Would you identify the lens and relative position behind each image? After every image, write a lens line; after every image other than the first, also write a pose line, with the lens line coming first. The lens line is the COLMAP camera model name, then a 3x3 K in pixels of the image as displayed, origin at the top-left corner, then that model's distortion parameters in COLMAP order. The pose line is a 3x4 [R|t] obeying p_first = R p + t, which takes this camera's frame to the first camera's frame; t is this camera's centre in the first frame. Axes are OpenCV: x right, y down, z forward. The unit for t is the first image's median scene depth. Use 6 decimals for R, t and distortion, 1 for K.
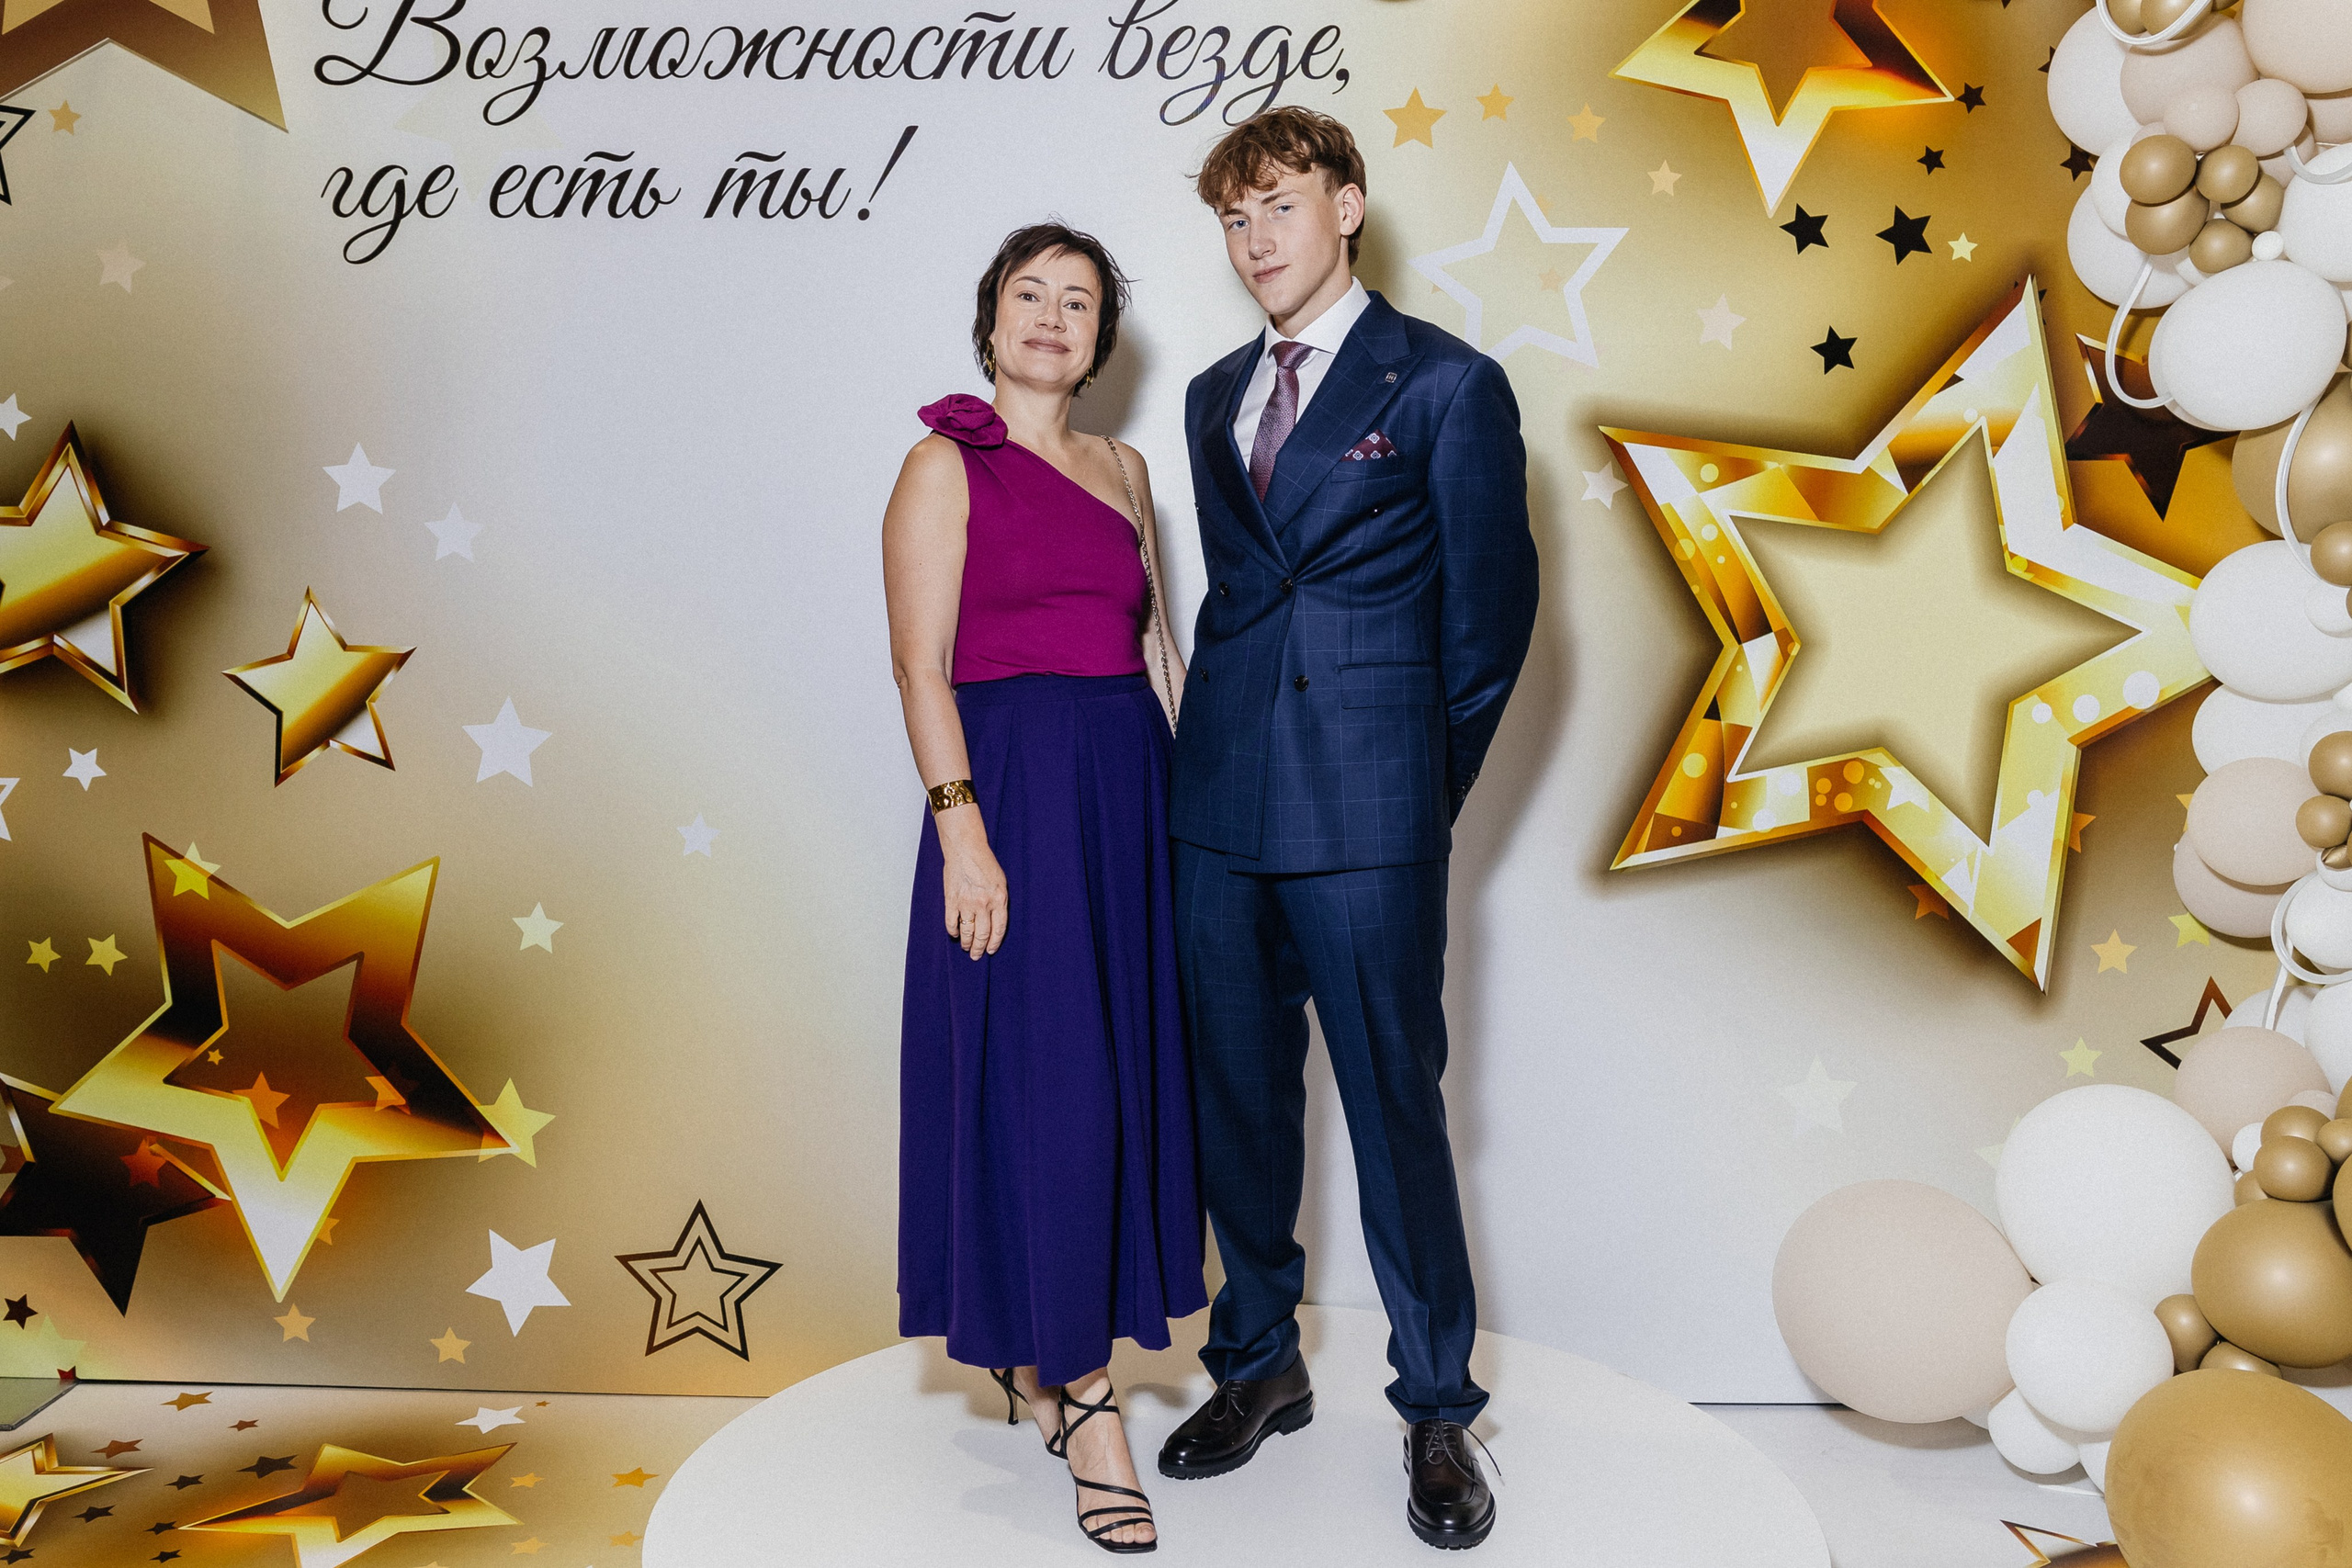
lens RADIAL K [[1966.8, 0, 1145.9], [0, 1966.8, 784.5], [0, 0, 1]] dist [-0.026852, 0.003629]
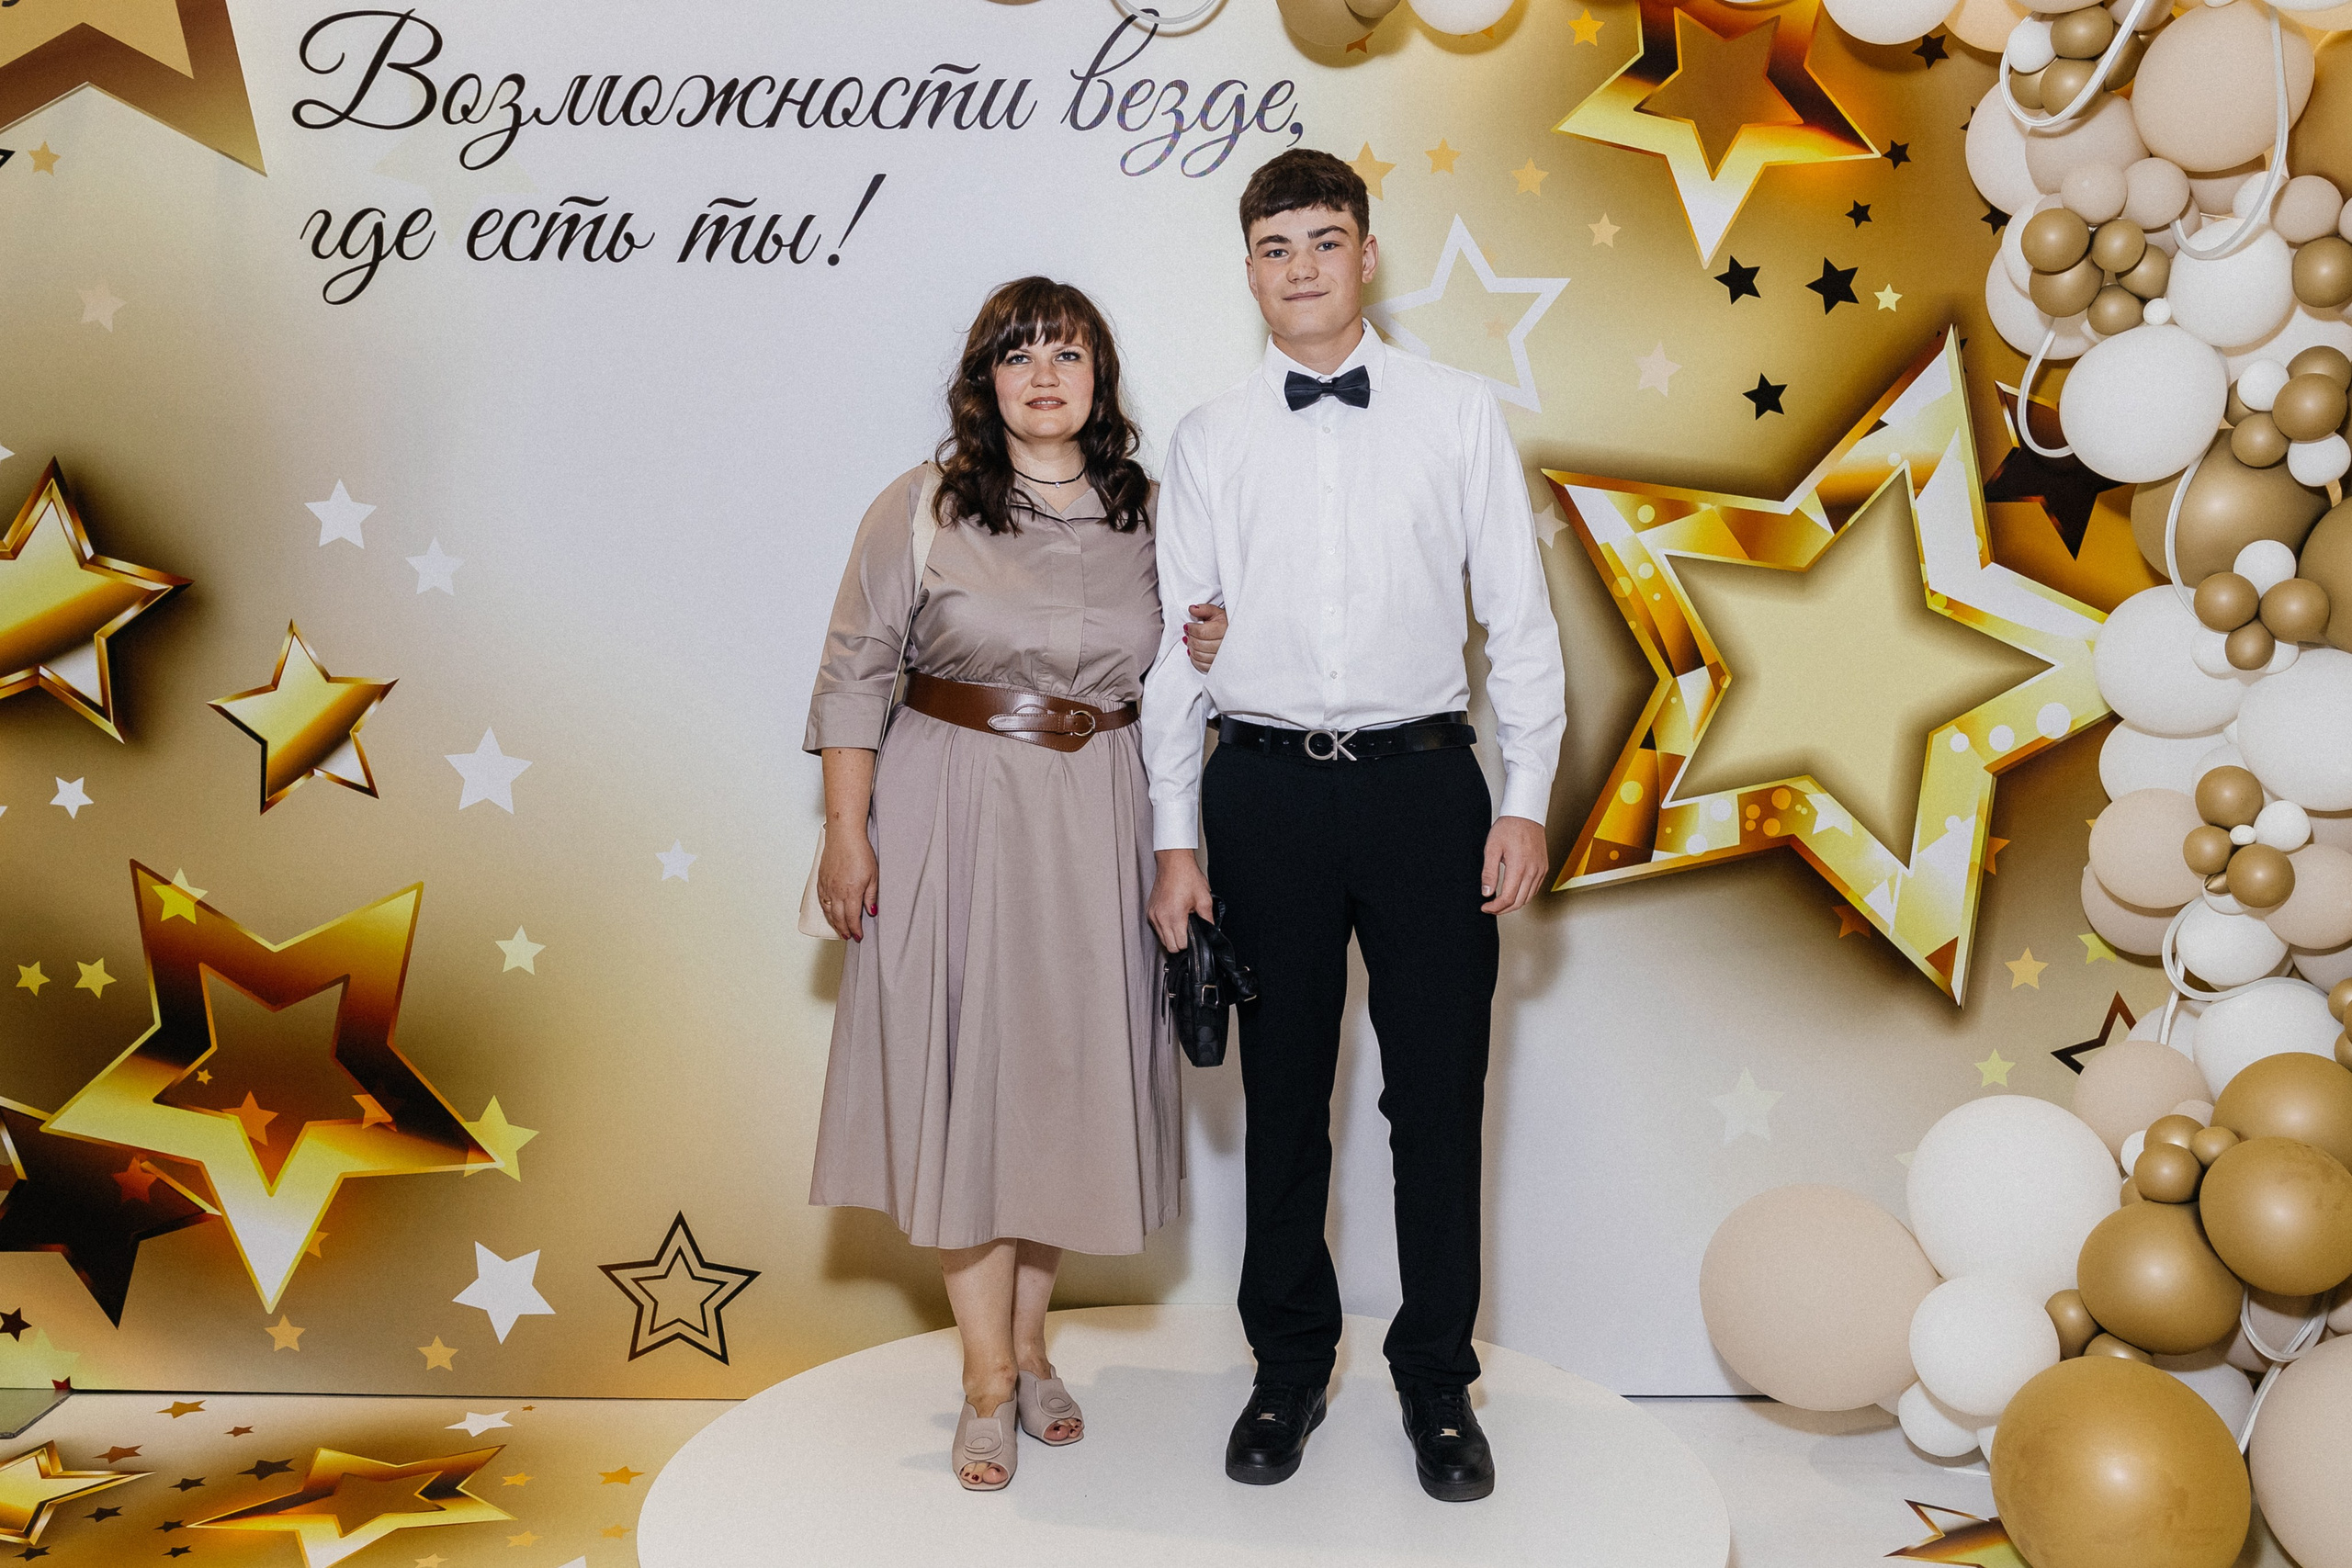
lens RADIAL K [[2092.4, 0, 1196.9], [0, 2092.4, 824.3], [0, 0, 1]] dist [-0.009590, -0.031574]
pose [[0.999519, -0.001939, 0.030951, 0.012563], [0.001088, 0.999622, 0.027478, -0.023929], [-0.030993, -0.027432, 0.999143, -0.112662]]
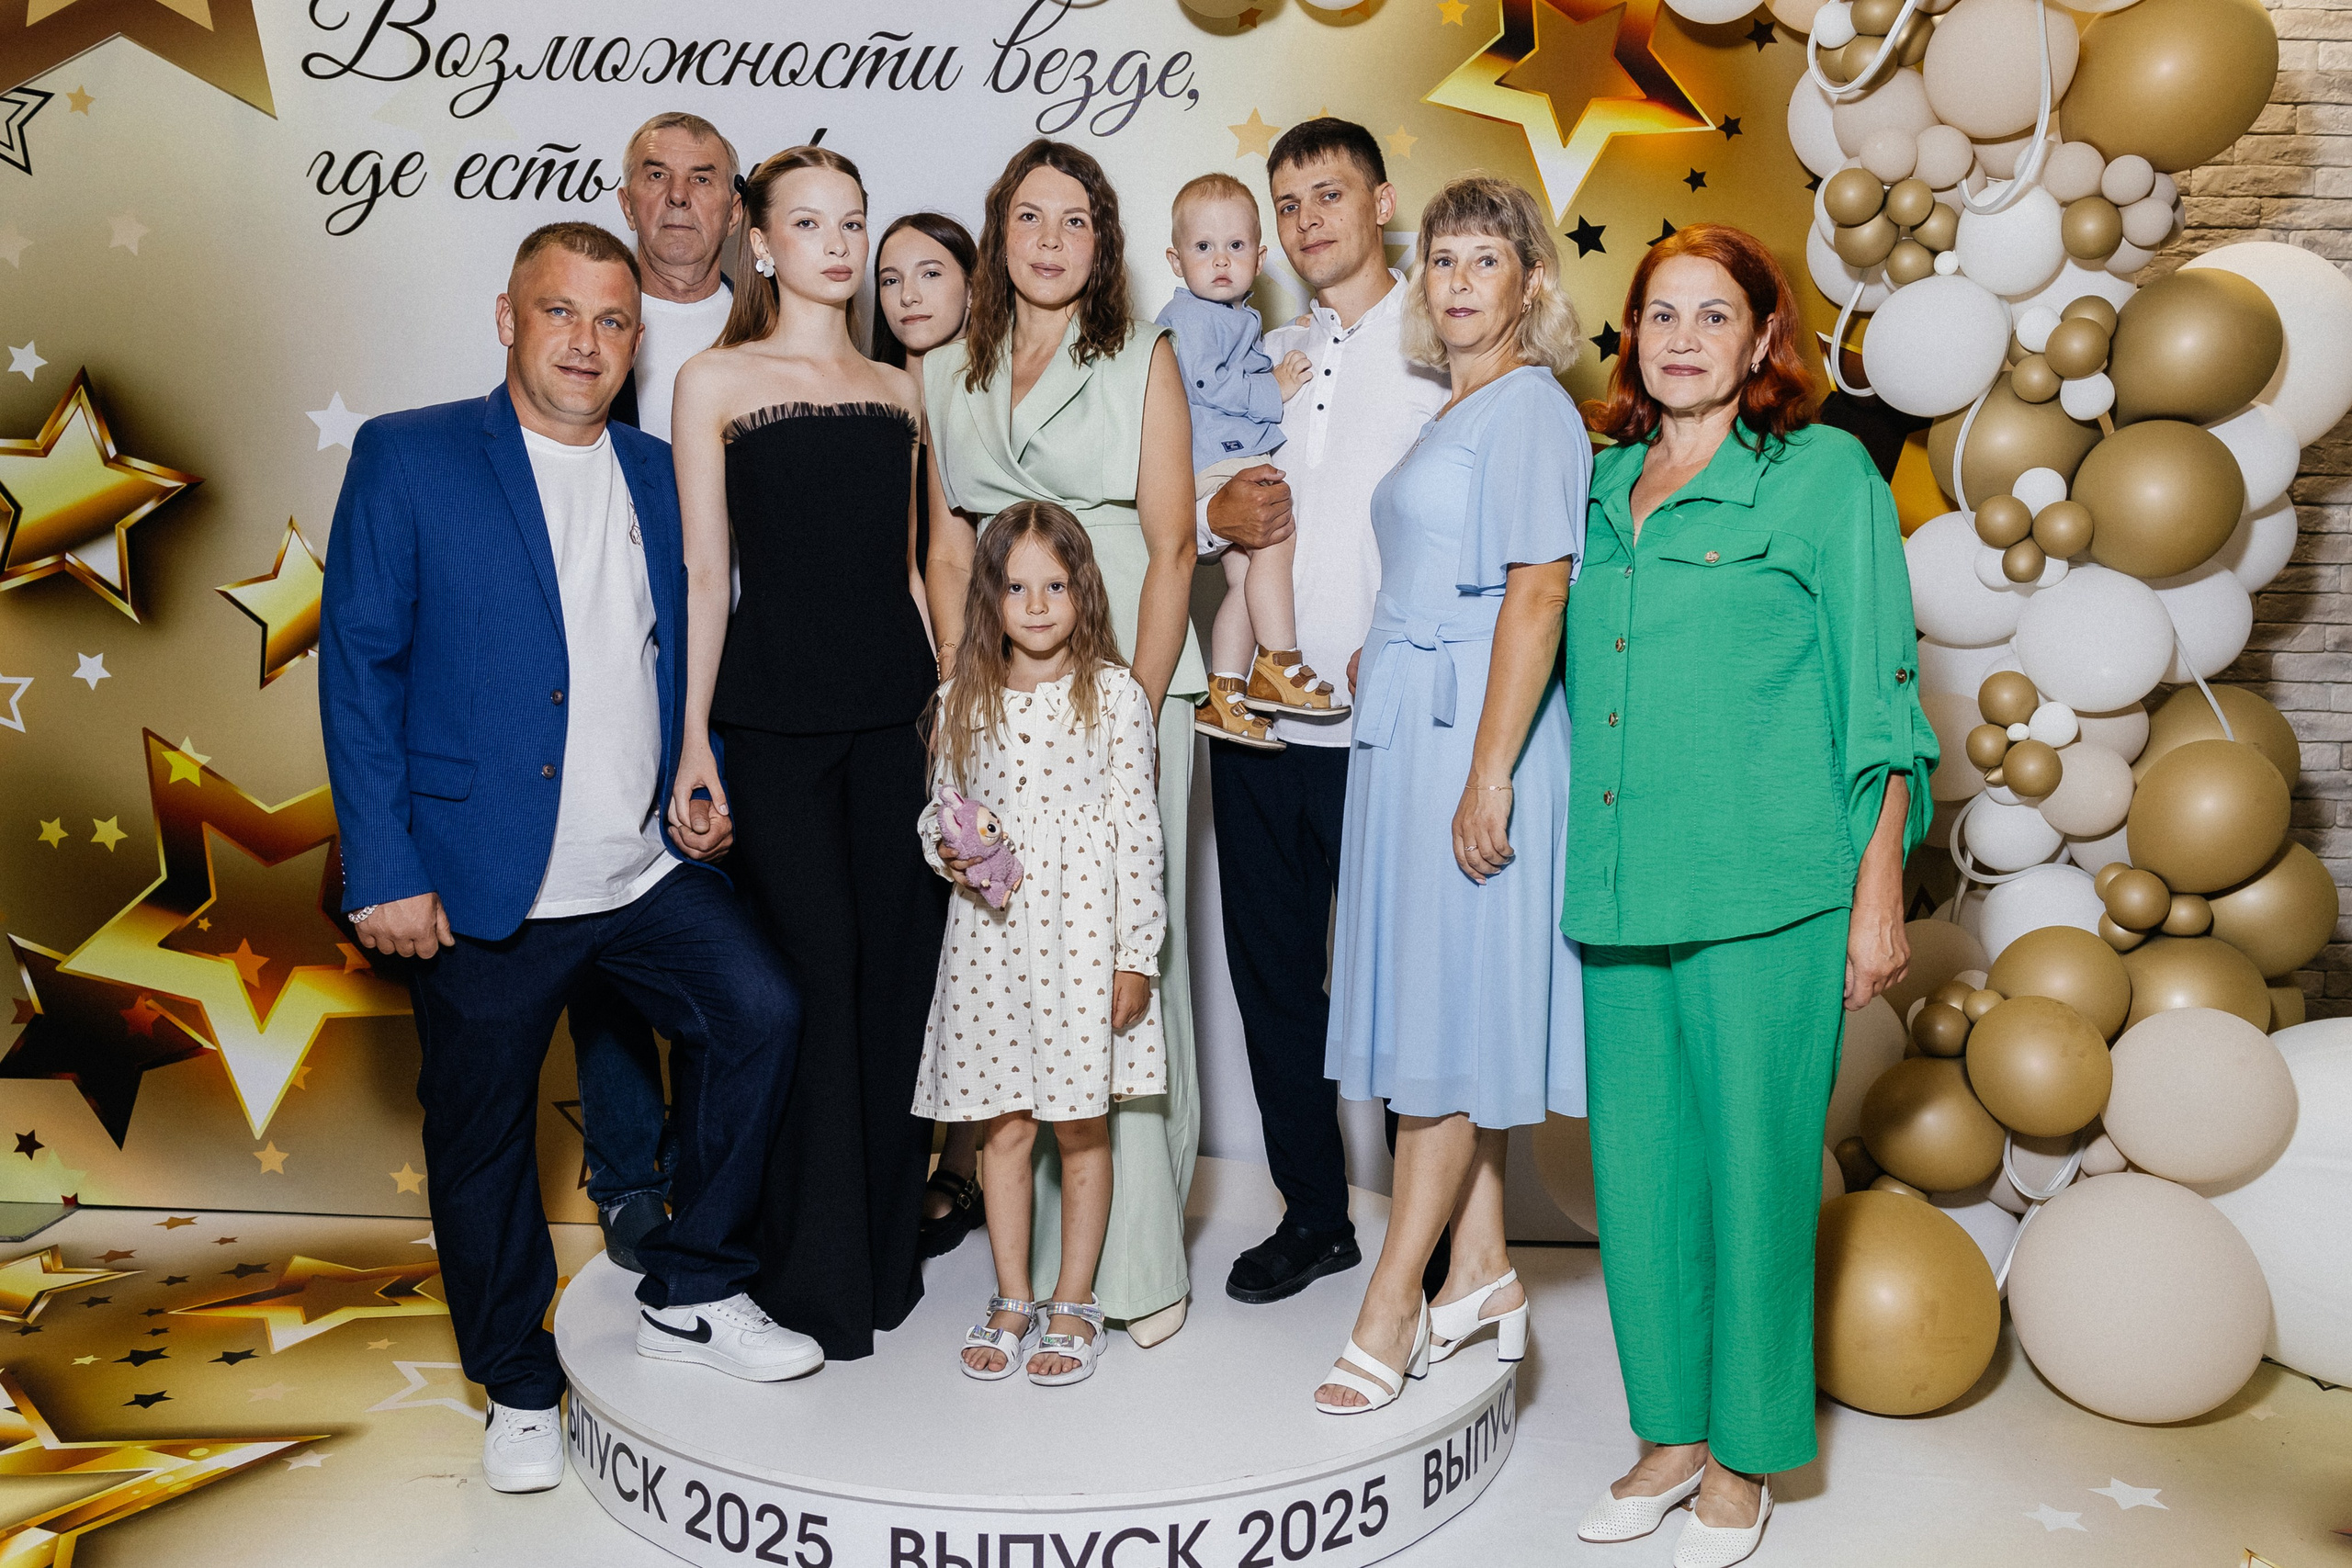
lens RADIAL K [[1946.2, 0, 1188.3], [0, 1946.2, 784.8], [0, 0, 1]] dist [-0.029832, 0.018035]
pose [[0.999500, 0.018939, 0.025309, 0.075187], [-0.019324, 0.999700, 0.015031, 0.030500], [-0.025017, -0.015513, 0.999567, -0.156630]]
